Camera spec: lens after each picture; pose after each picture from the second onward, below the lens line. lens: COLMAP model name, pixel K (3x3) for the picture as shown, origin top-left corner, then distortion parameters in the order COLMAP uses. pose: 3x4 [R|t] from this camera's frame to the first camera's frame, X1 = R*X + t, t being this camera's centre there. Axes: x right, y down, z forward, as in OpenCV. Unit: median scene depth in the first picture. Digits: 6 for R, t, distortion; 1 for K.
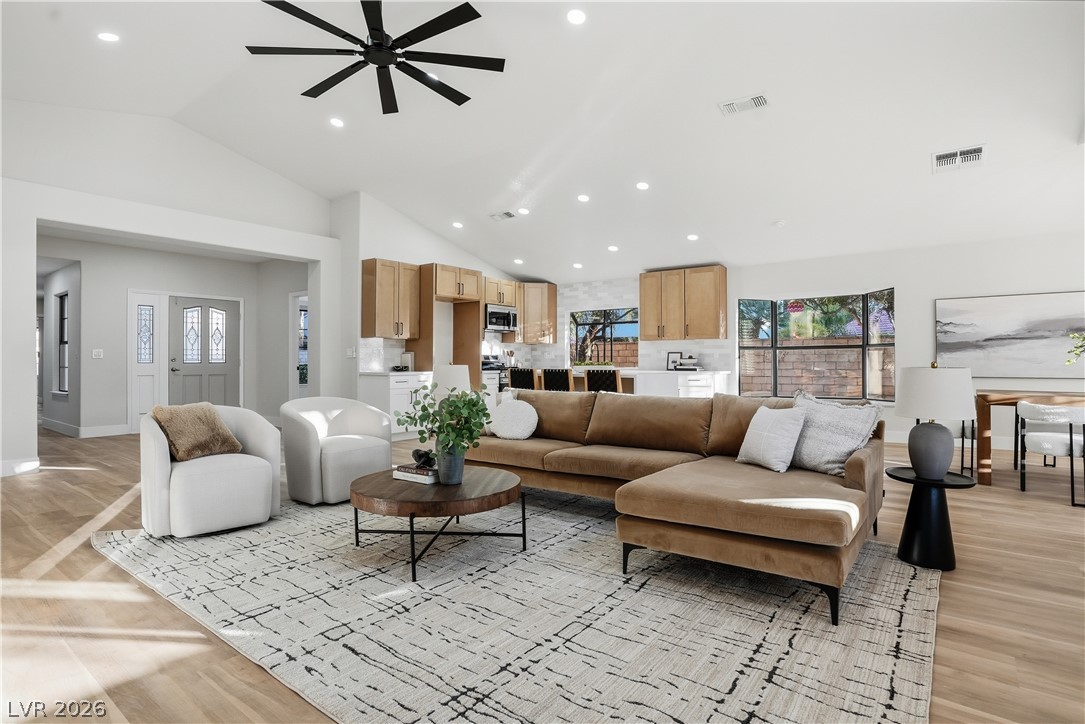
lens RADIAL K [[557.1, 0, 537.2], [0, 557.1, 361.0], [0, 0, 1]] dist [-0.046264, 0.018657]
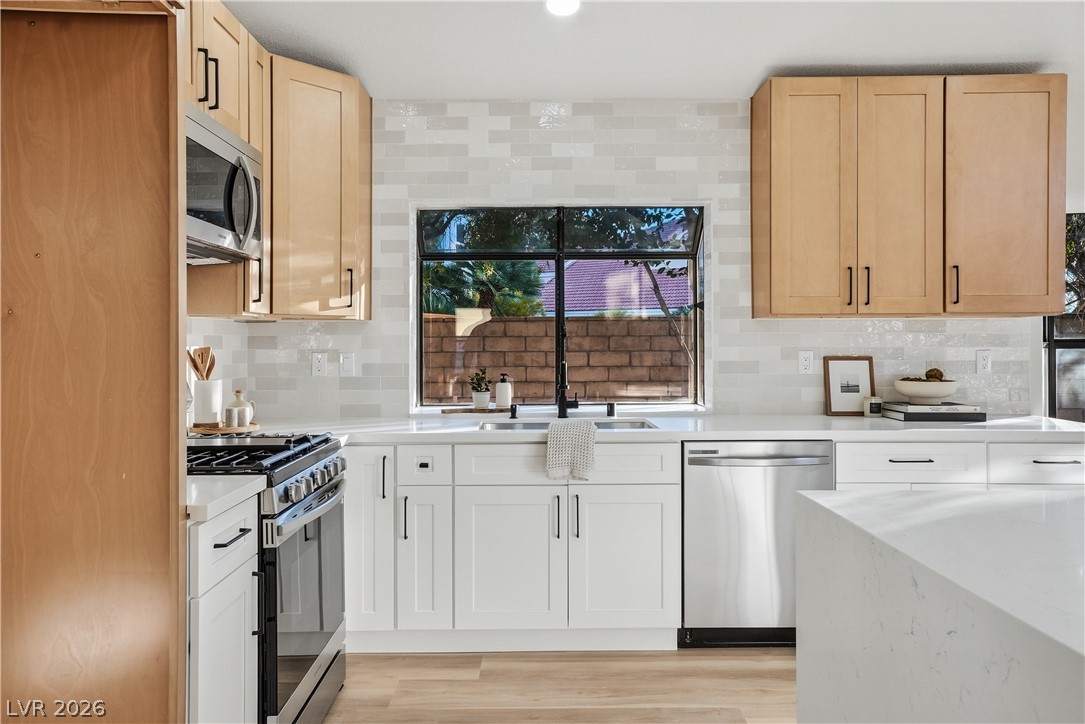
lens RADIAL K [[760.2, 0, 538.4], [0, 760.2, 347.6], [0, 0, 1]] dist [0.009647, 0.005539]
pose [[0.788146, -0.006731, 0.615452, -0.156515], [0.002717, 0.999969, 0.007457, -0.026145], [-0.615483, -0.004205, 0.788139, 0.828654]]
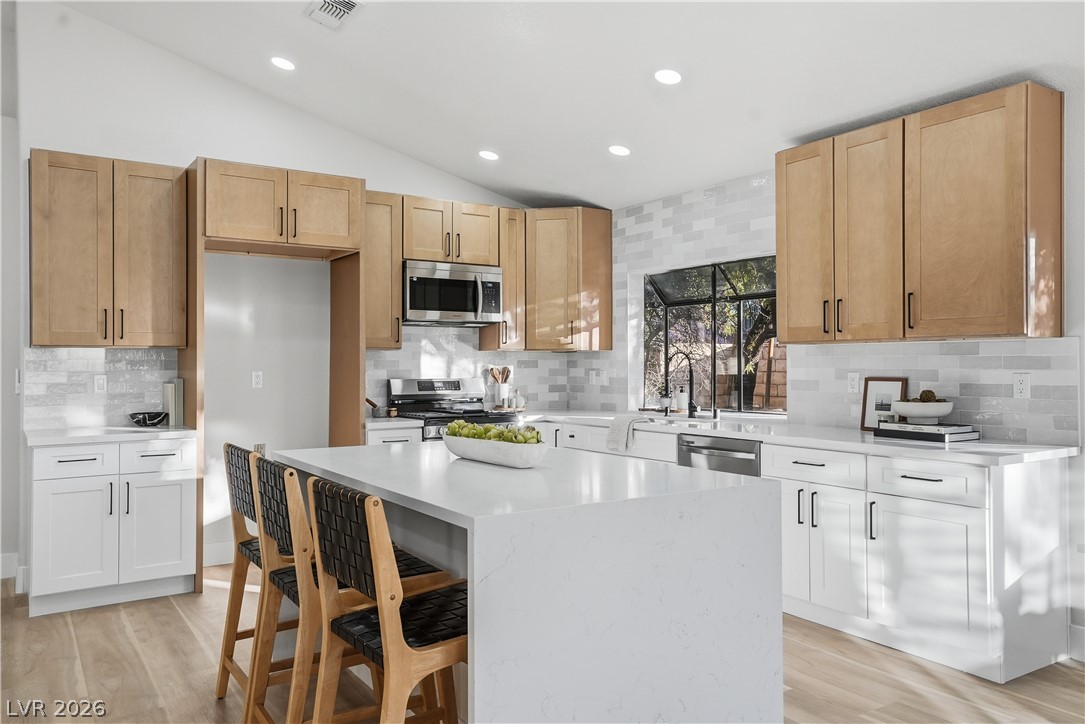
lens RADIAL K [[802.3, 0, 540.4], [0, 802.3, 357.2], [0, 0, 1]] dist [0.007190, 0.008398]
pose [[0.948248, -0.005498, -0.317485, 0.218689], [0.003174, 0.999964, -0.007839, -0.026901], [0.317516, 0.006425, 0.948231, 0.509838]]
